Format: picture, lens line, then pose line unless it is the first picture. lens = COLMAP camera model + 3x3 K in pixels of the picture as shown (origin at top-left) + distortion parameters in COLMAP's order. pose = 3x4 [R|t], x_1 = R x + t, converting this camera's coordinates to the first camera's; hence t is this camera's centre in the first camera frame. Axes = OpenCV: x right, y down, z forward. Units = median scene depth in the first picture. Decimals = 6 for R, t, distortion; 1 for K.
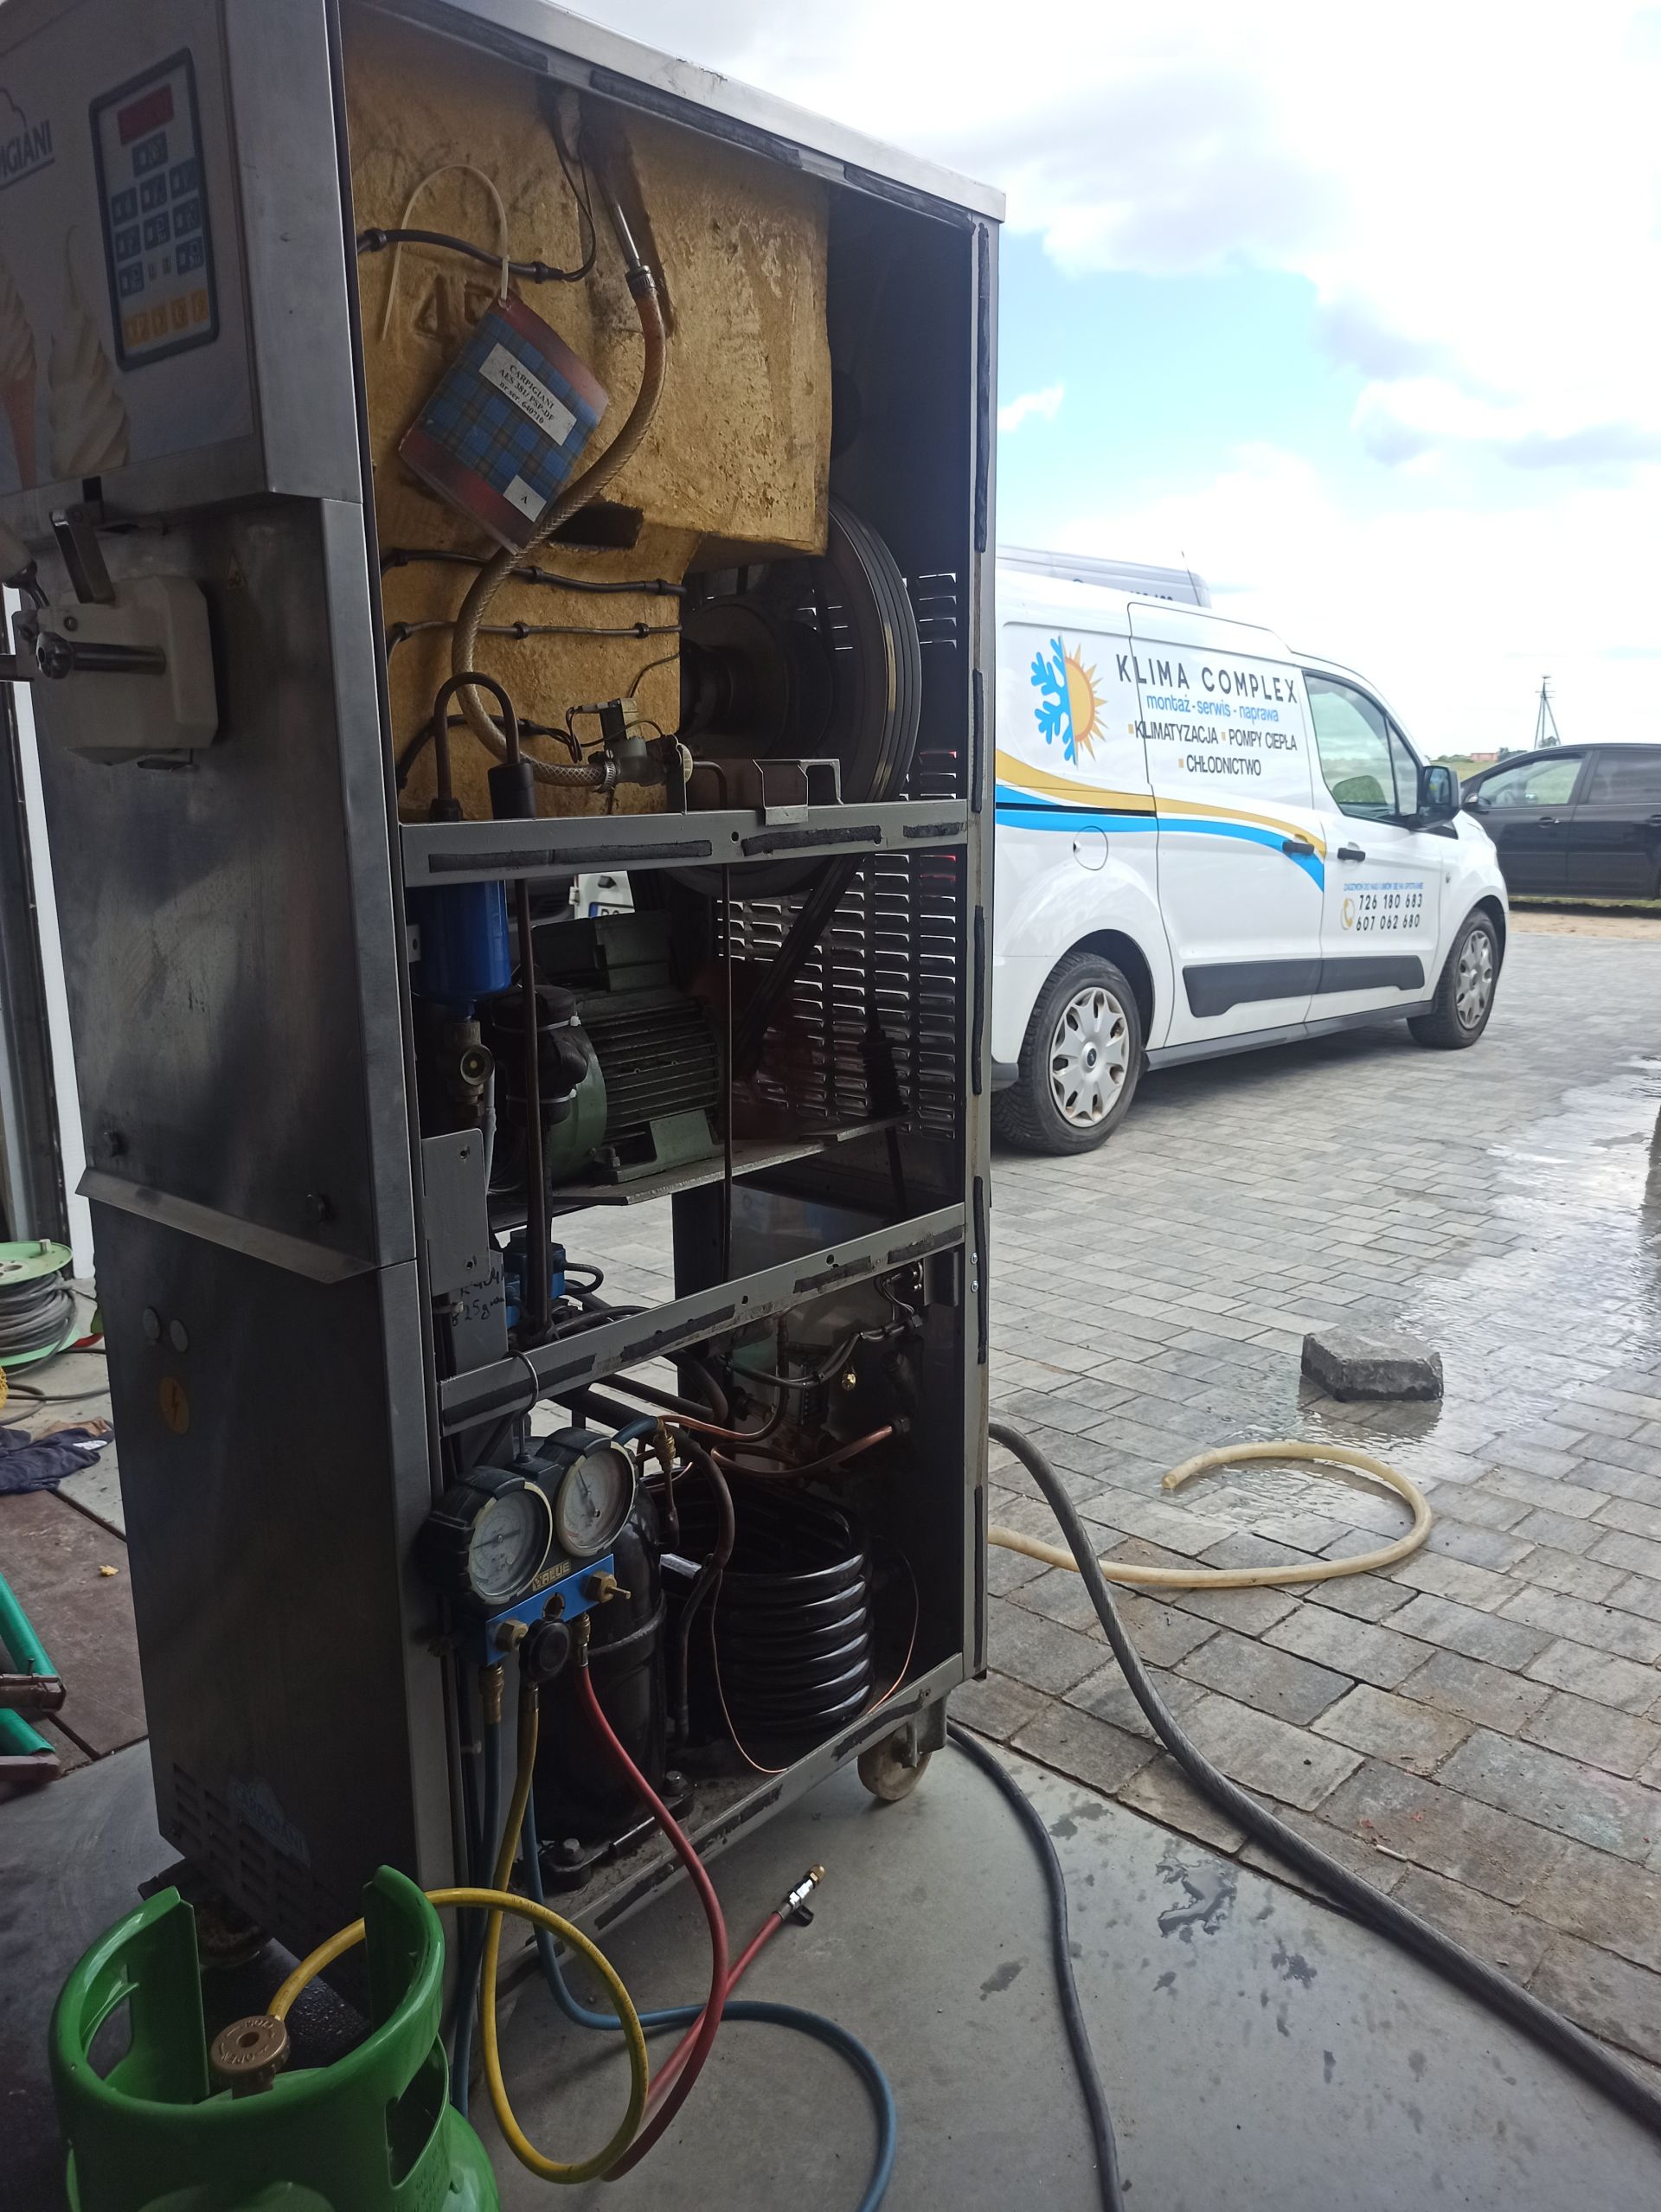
lens RADIAL K [[1628.9, 0, 832.8], [0, 1628.9, 1102.0], [0, 0, 1]] dist [0.028879, -0.010568]
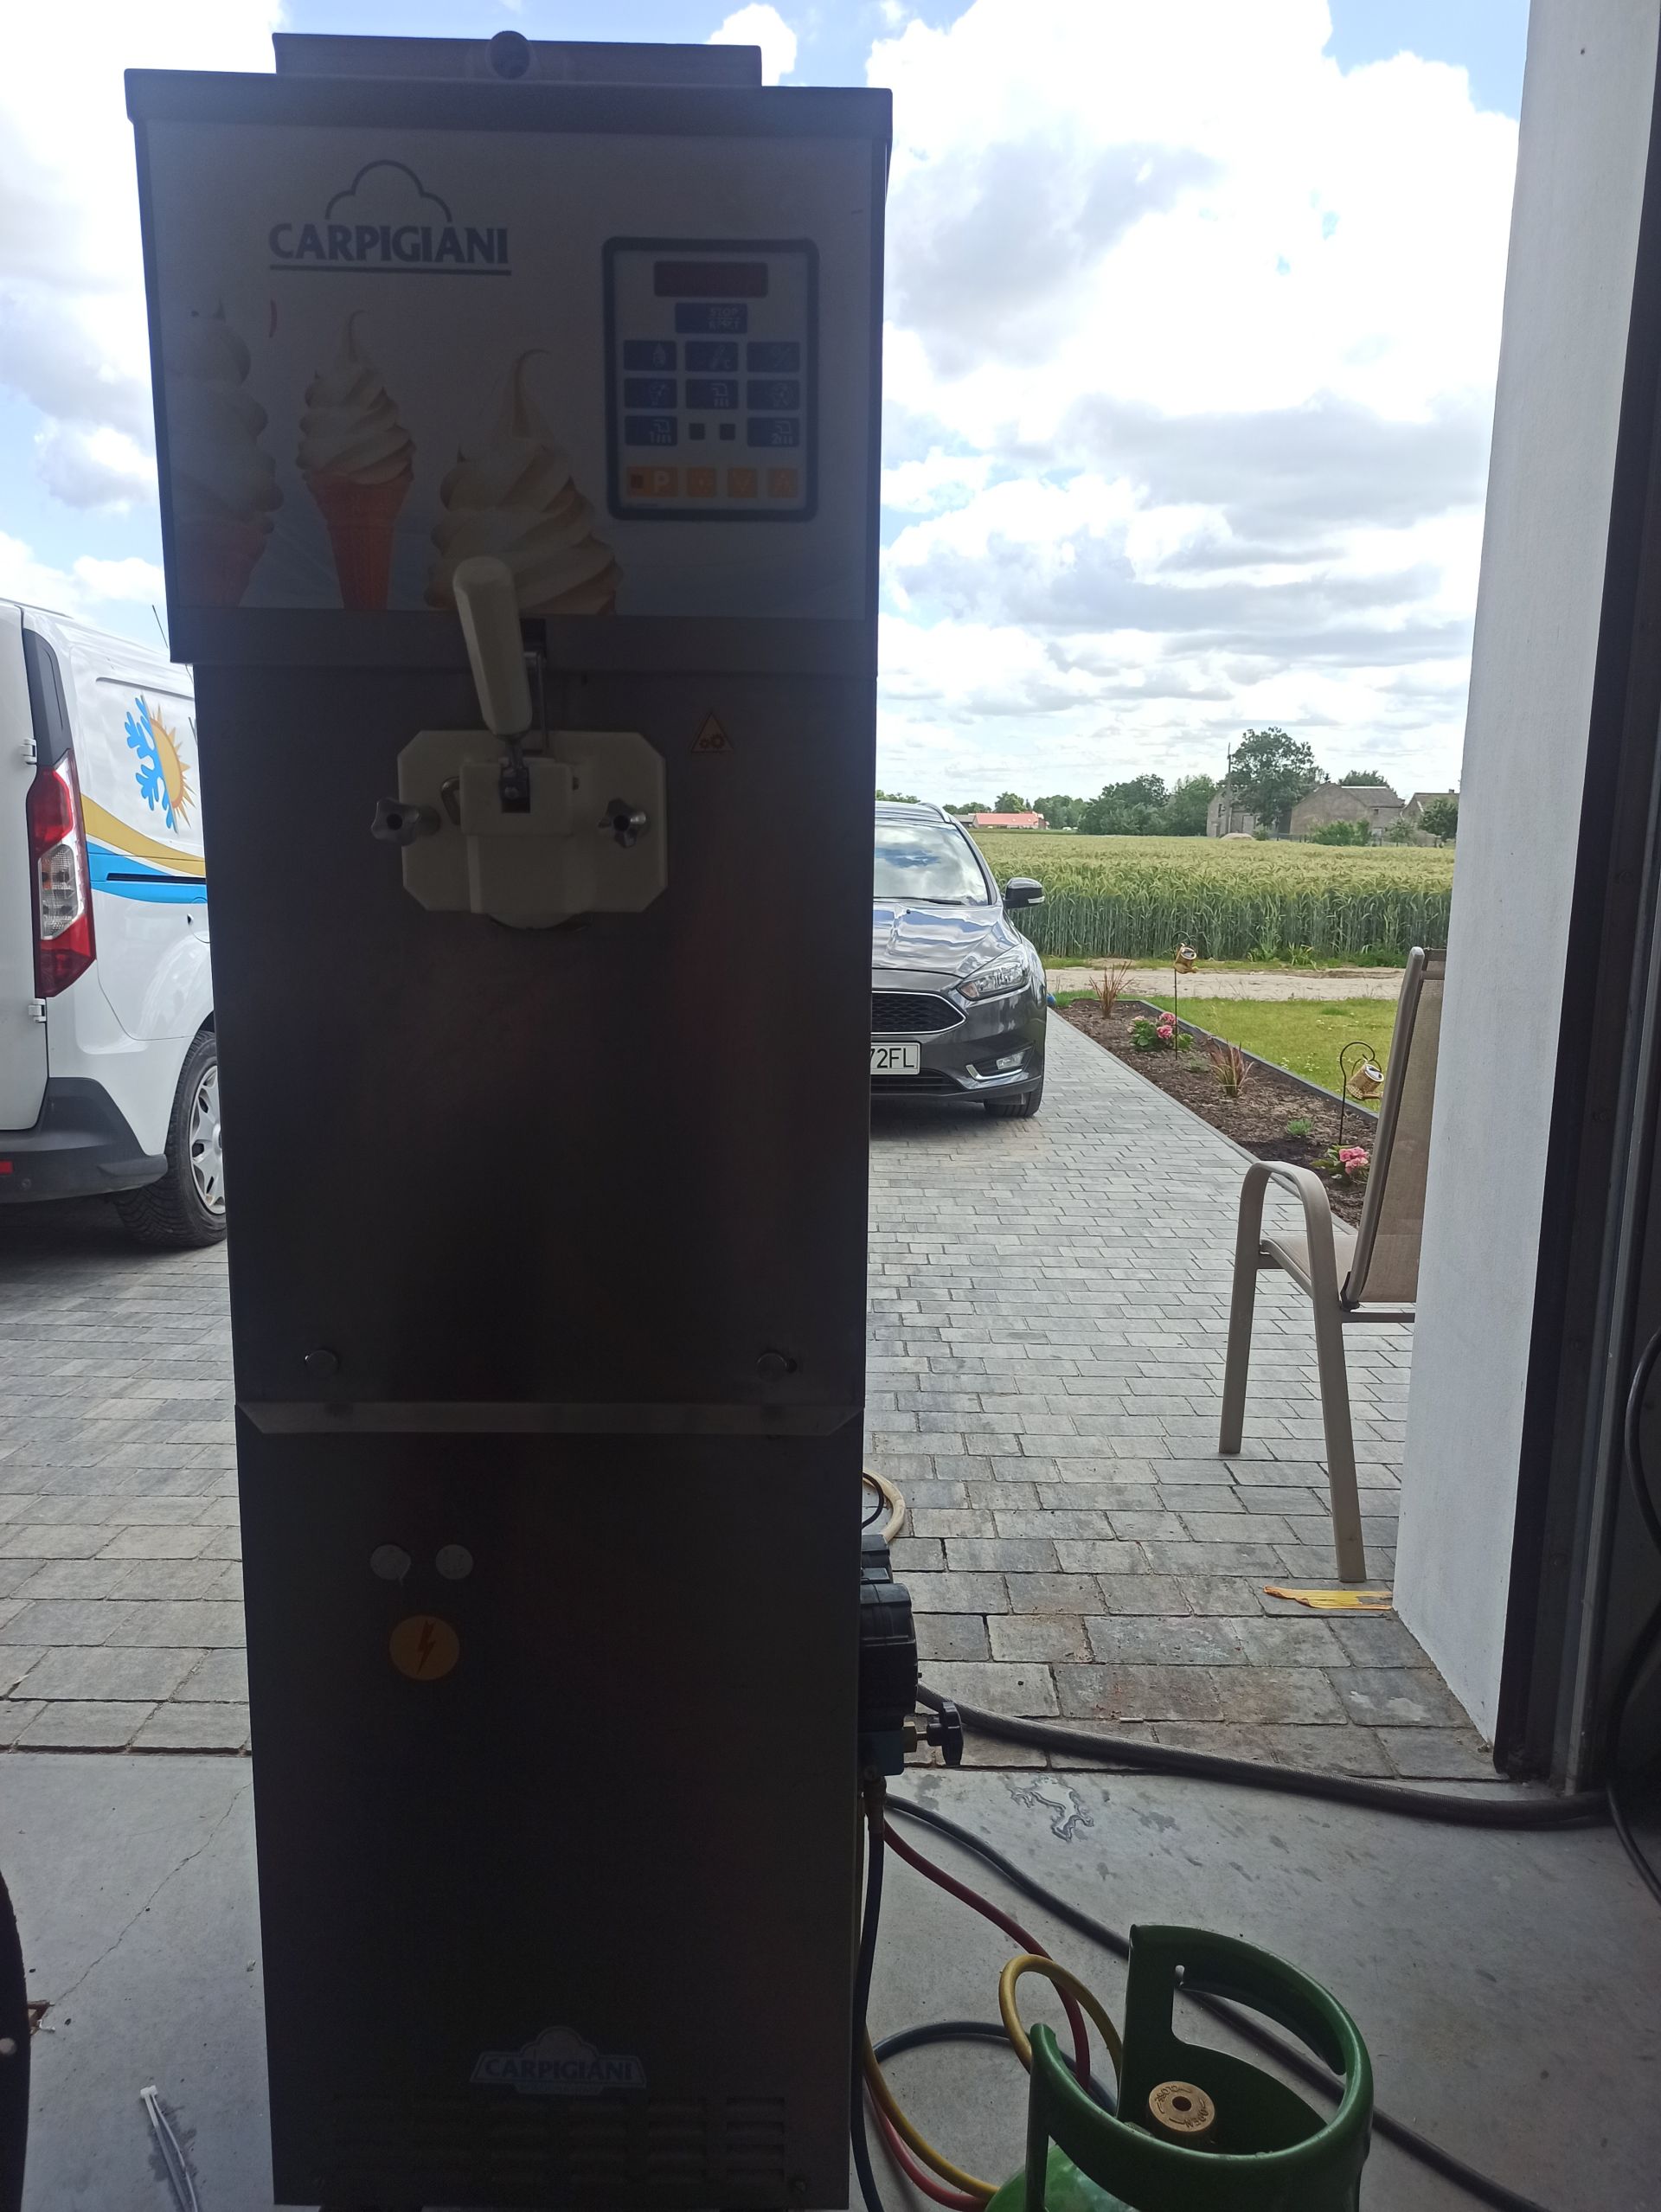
lens RADIAL K [[1628.9, 0, 833.1], [0, 1628.9, 1108.7], [0, 0, 1]] dist [0.028879, -0.010568]
pose [[0.758365, -0.105373, 0.643256, -0.594337], [0.120570, 0.992494, 0.020436, -0.069443], [-0.640582, 0.062060, 0.765378, 0.137165]]
